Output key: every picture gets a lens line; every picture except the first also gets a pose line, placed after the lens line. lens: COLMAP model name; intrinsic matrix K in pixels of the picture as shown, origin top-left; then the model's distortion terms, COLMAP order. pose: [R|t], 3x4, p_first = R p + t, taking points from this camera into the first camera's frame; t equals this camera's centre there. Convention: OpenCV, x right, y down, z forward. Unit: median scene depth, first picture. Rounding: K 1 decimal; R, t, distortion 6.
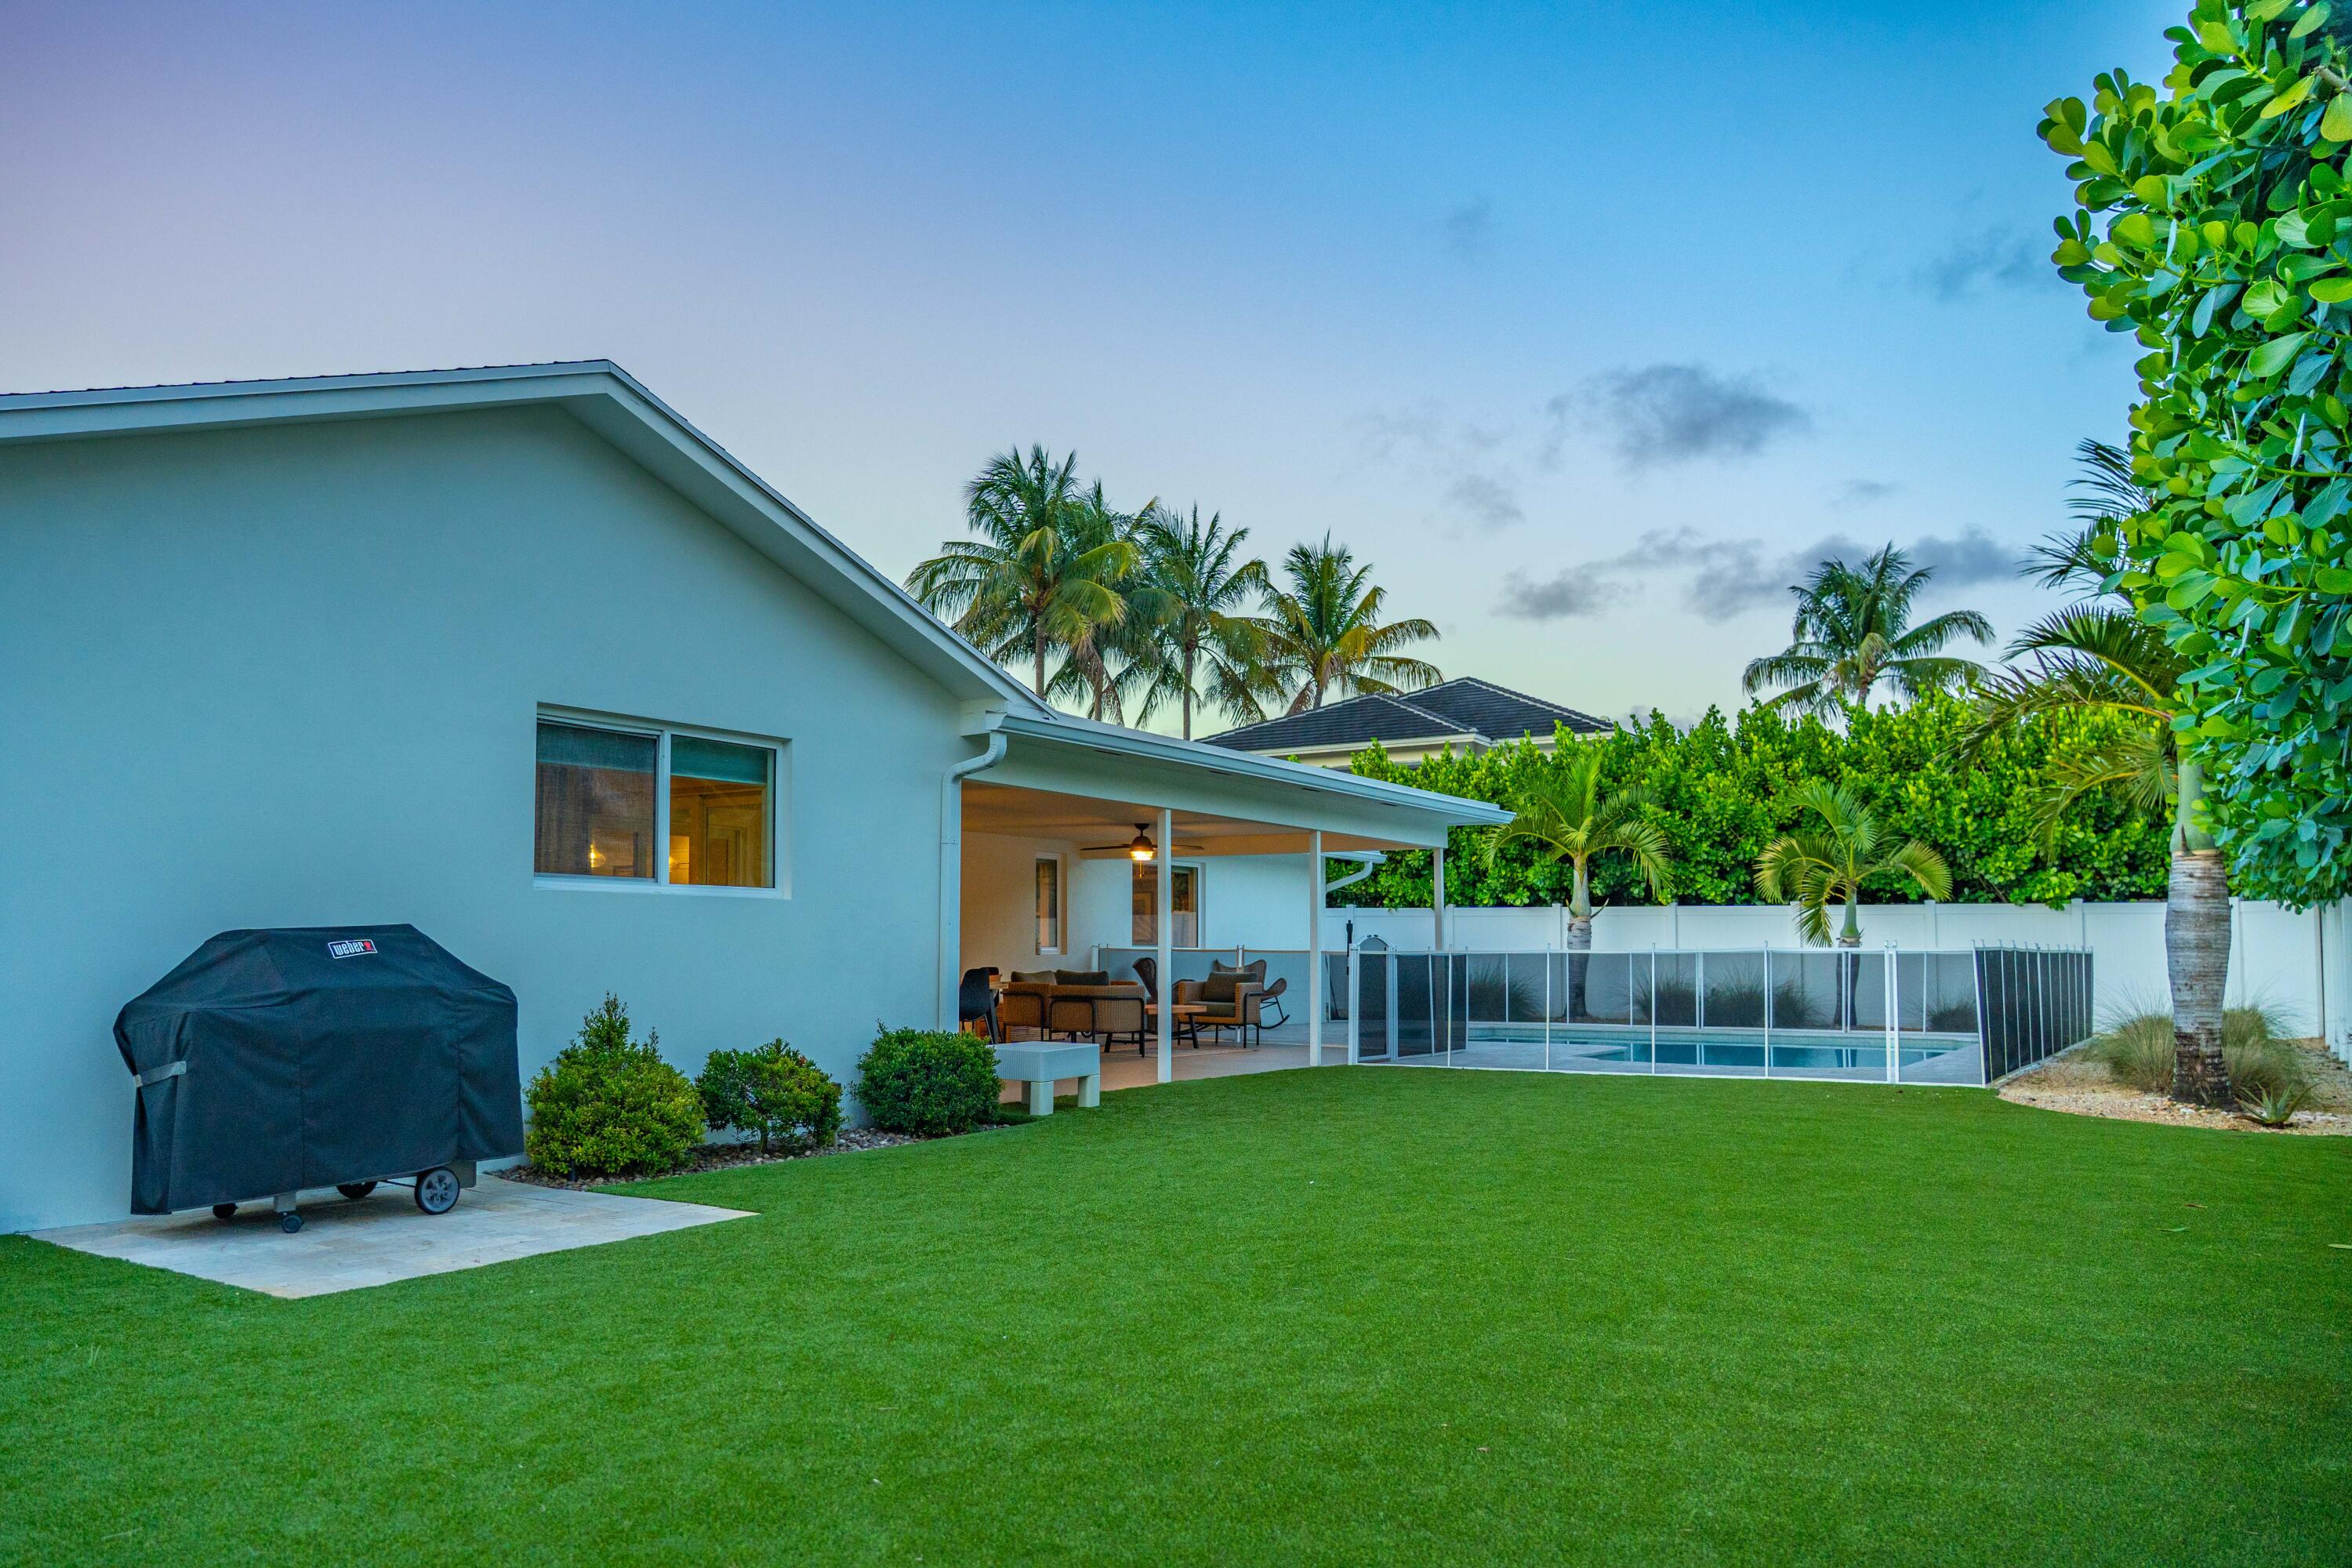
lens RADIAL K [[1655.5, 0, 1173.5], [0, 1655.5, 833.3], [0, 0, 1]] dist [-0.004322, -0.000512]
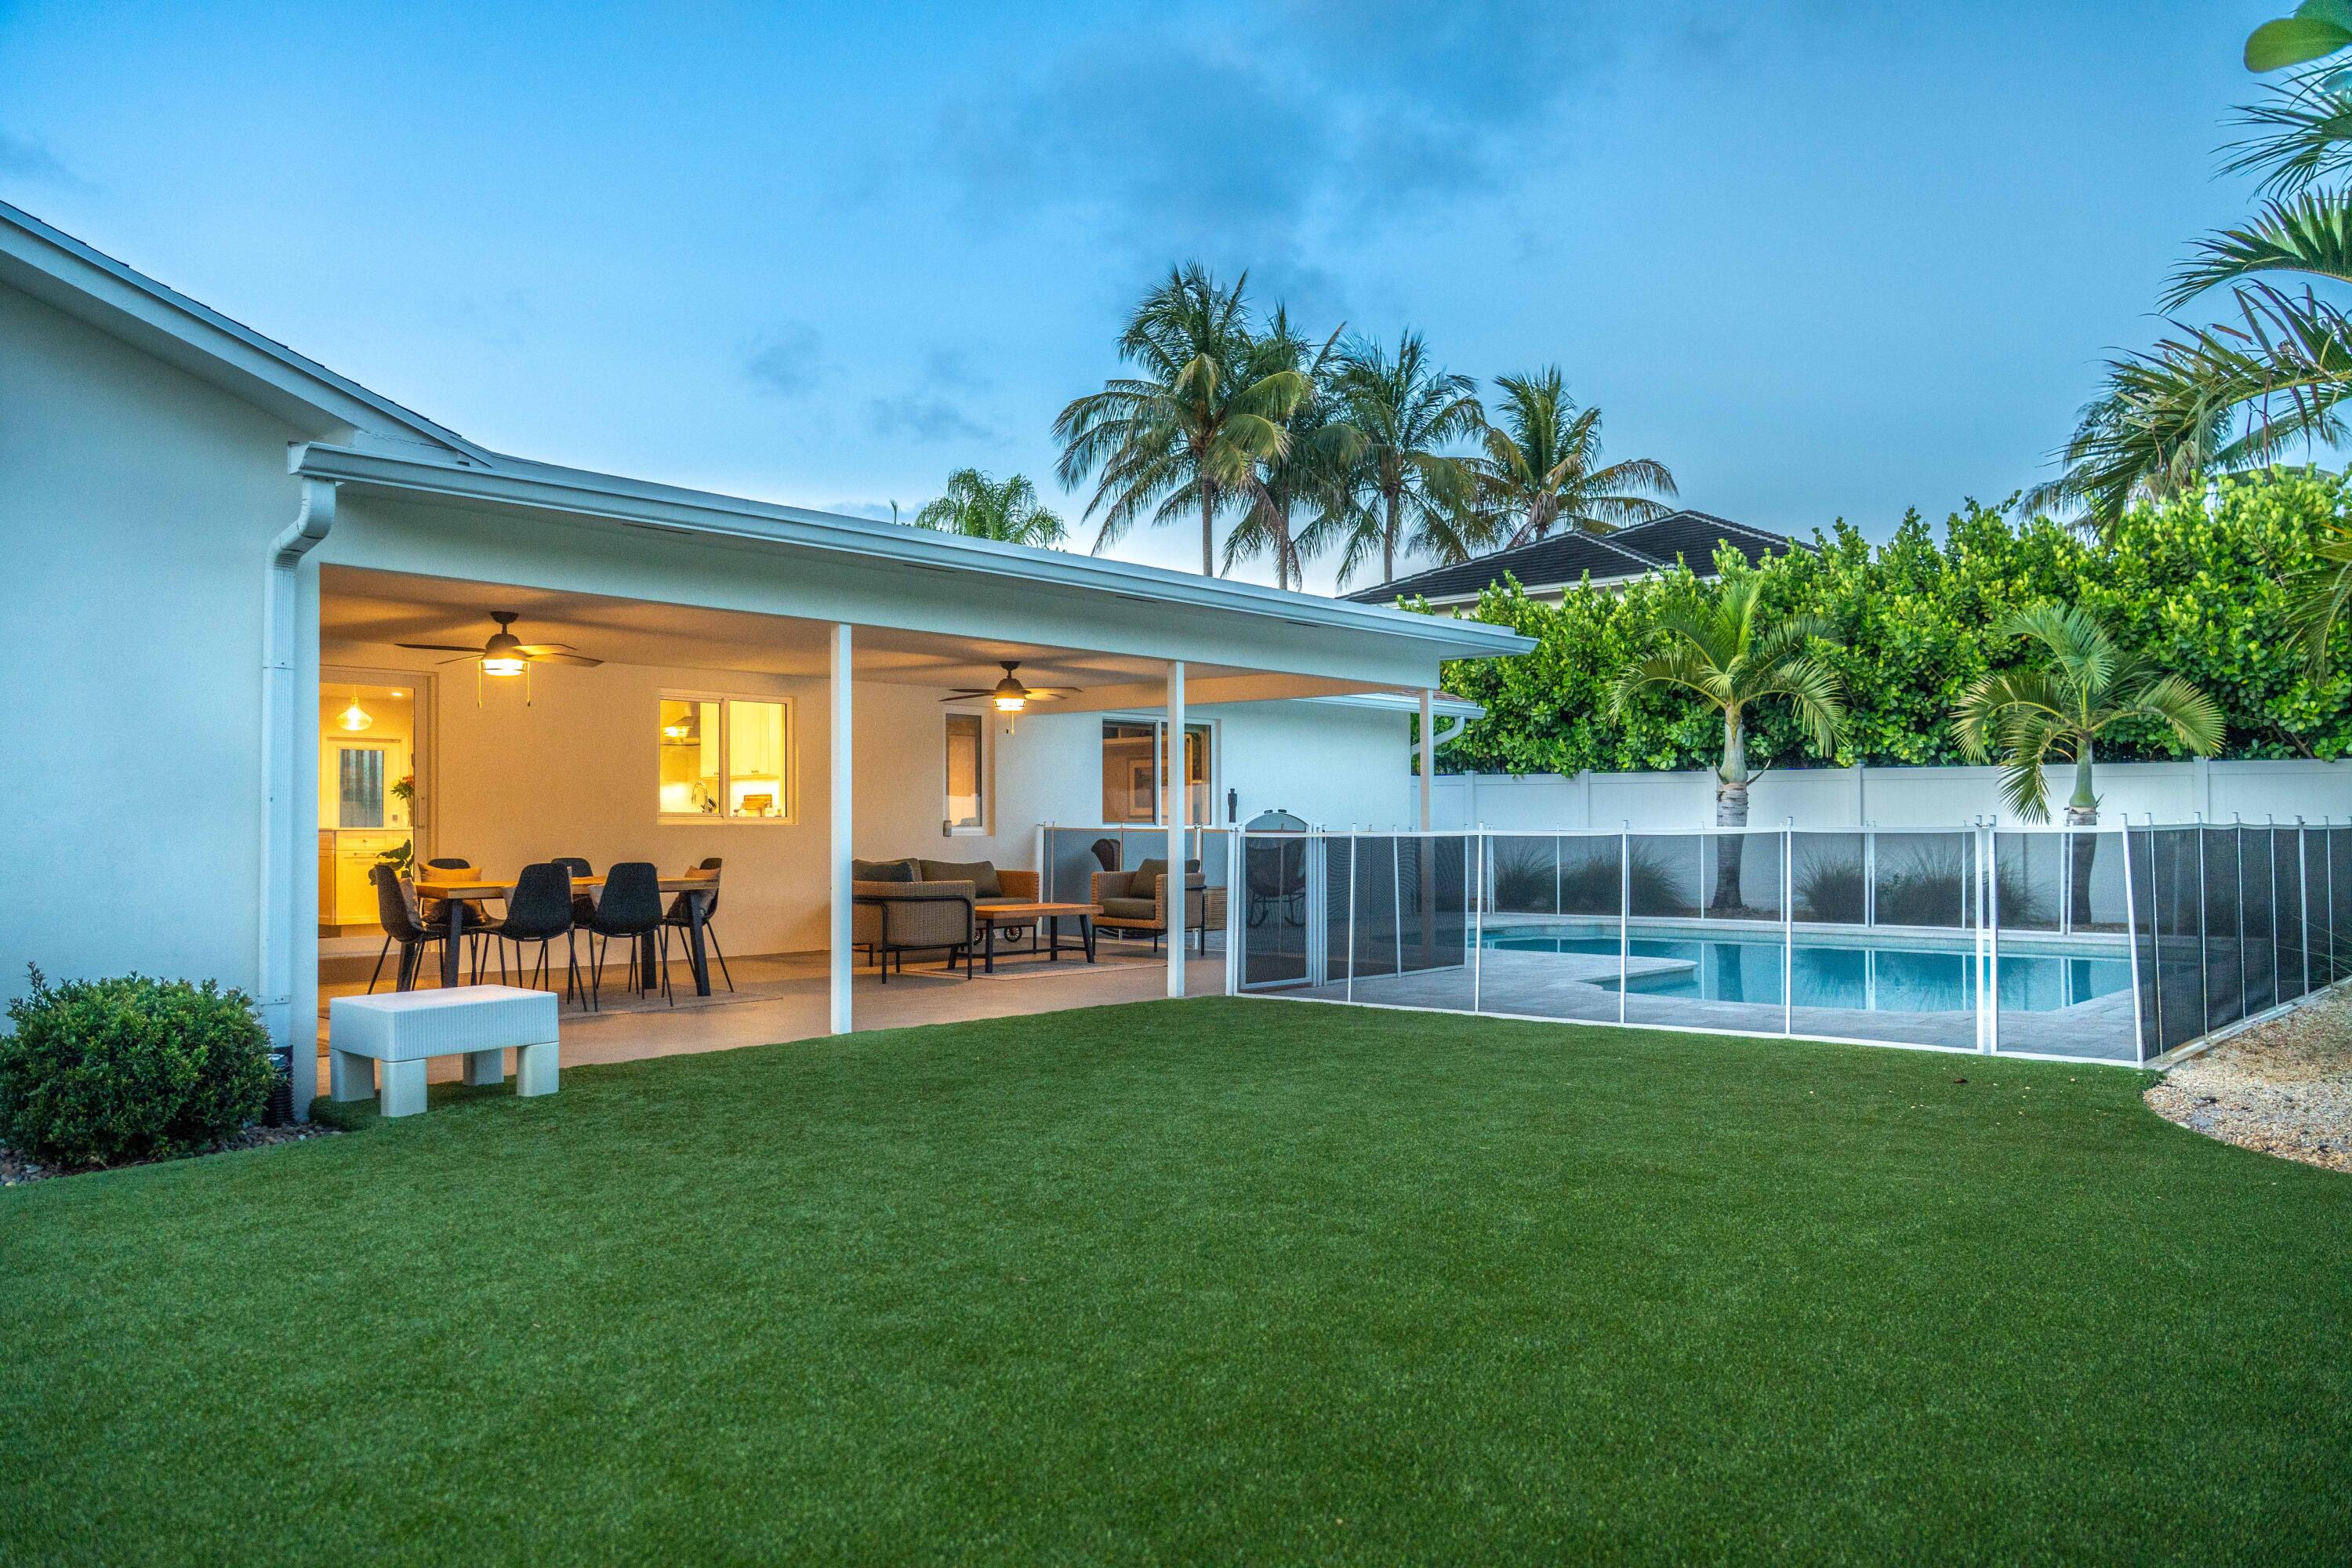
lens RADIAL K [[1751.4, 0, 1177.4], [0, 1751.4, 784.9], [0, 0, 1]] dist [0.027596, 0.001127]
pose [[0.991638, -0.008569, -0.128768, 0.092243], [0.014696, 0.998800, 0.046709, 0.008440], [0.128213, -0.048211, 0.990574, 0.134531]]
